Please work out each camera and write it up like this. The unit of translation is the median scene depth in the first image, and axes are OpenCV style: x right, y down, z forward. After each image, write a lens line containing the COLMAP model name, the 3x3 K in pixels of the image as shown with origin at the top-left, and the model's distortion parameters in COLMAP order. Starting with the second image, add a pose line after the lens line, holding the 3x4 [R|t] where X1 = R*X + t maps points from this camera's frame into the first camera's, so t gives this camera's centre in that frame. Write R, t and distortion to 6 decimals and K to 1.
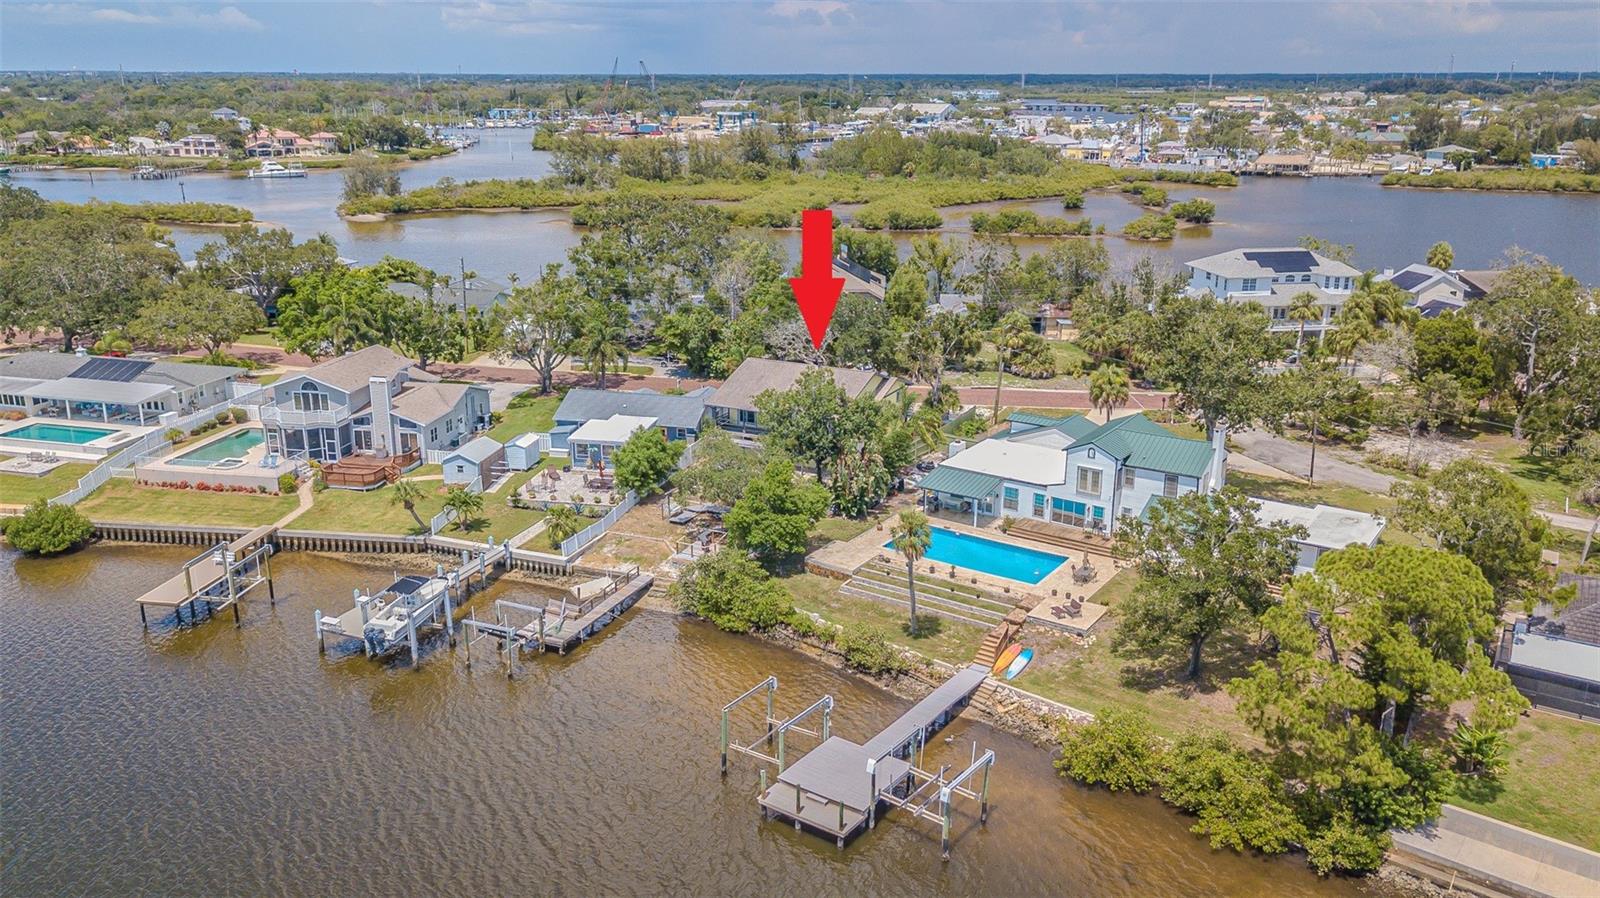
lens RADIAL K [[1233.4, 0, 808.4], [0, 1233.4, 450.2], [0, 0, 1]] dist [0.006034, 0.036742]
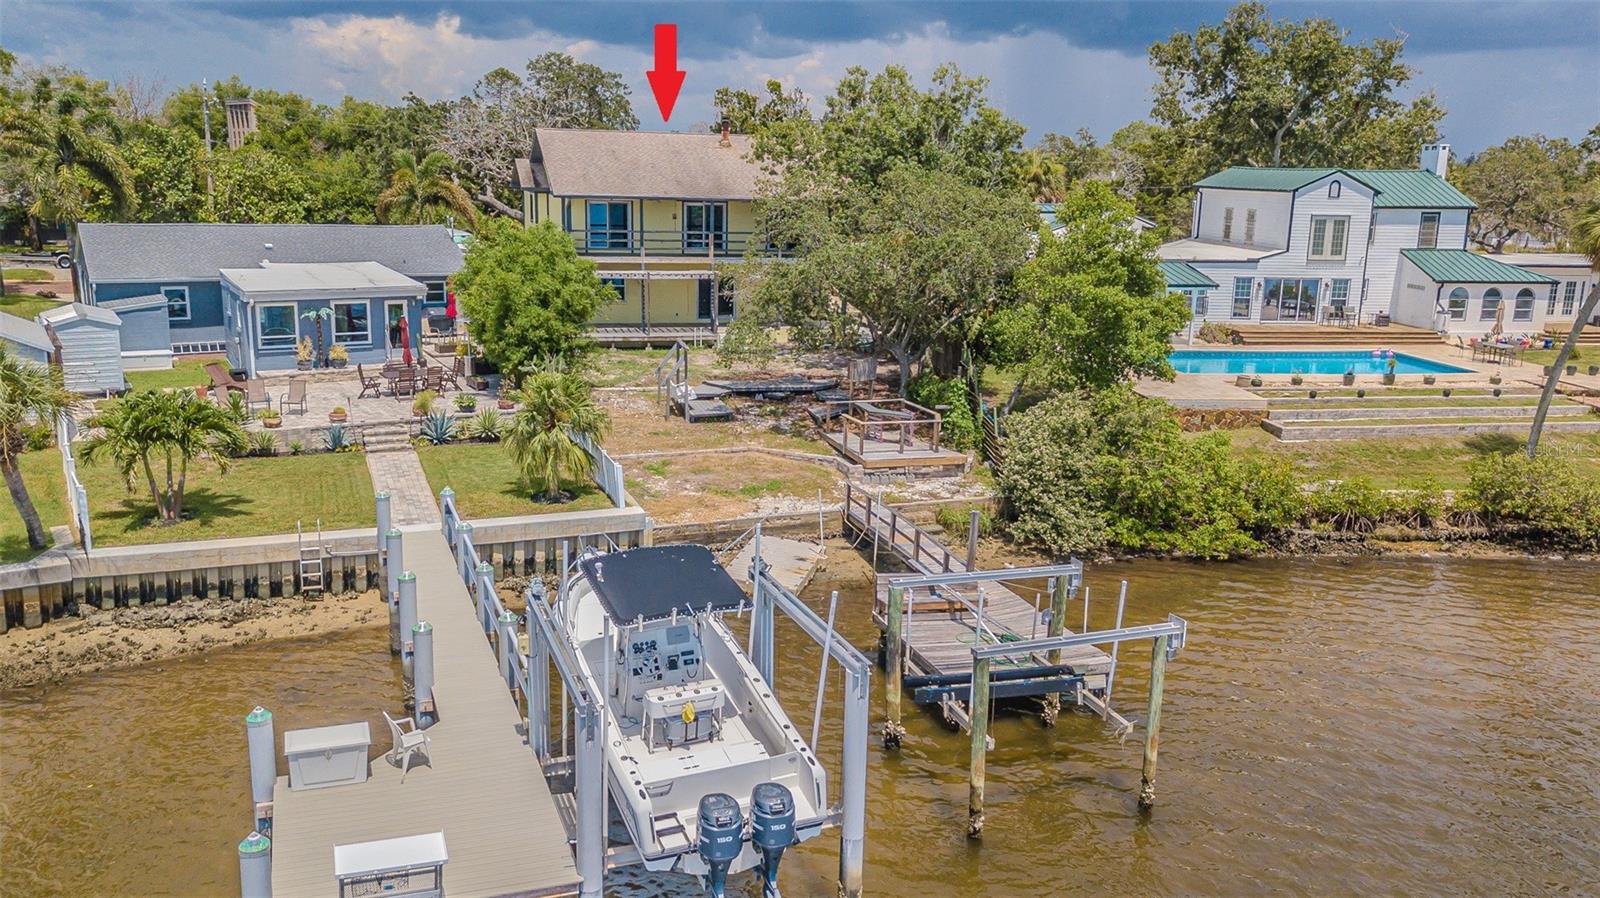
lens RADIAL K [[1283.1, 0, 804.8], [0, 1283.1, 446.0], [0, 0, 1]] dist [-0.000108, 0.050060]
pose [[0.727681, -0.133557, 0.672788, -0.346990], [0.177246, 0.984160, 0.003661, 0.067067], [-0.662620, 0.116584, 0.739826, 0.612178]]
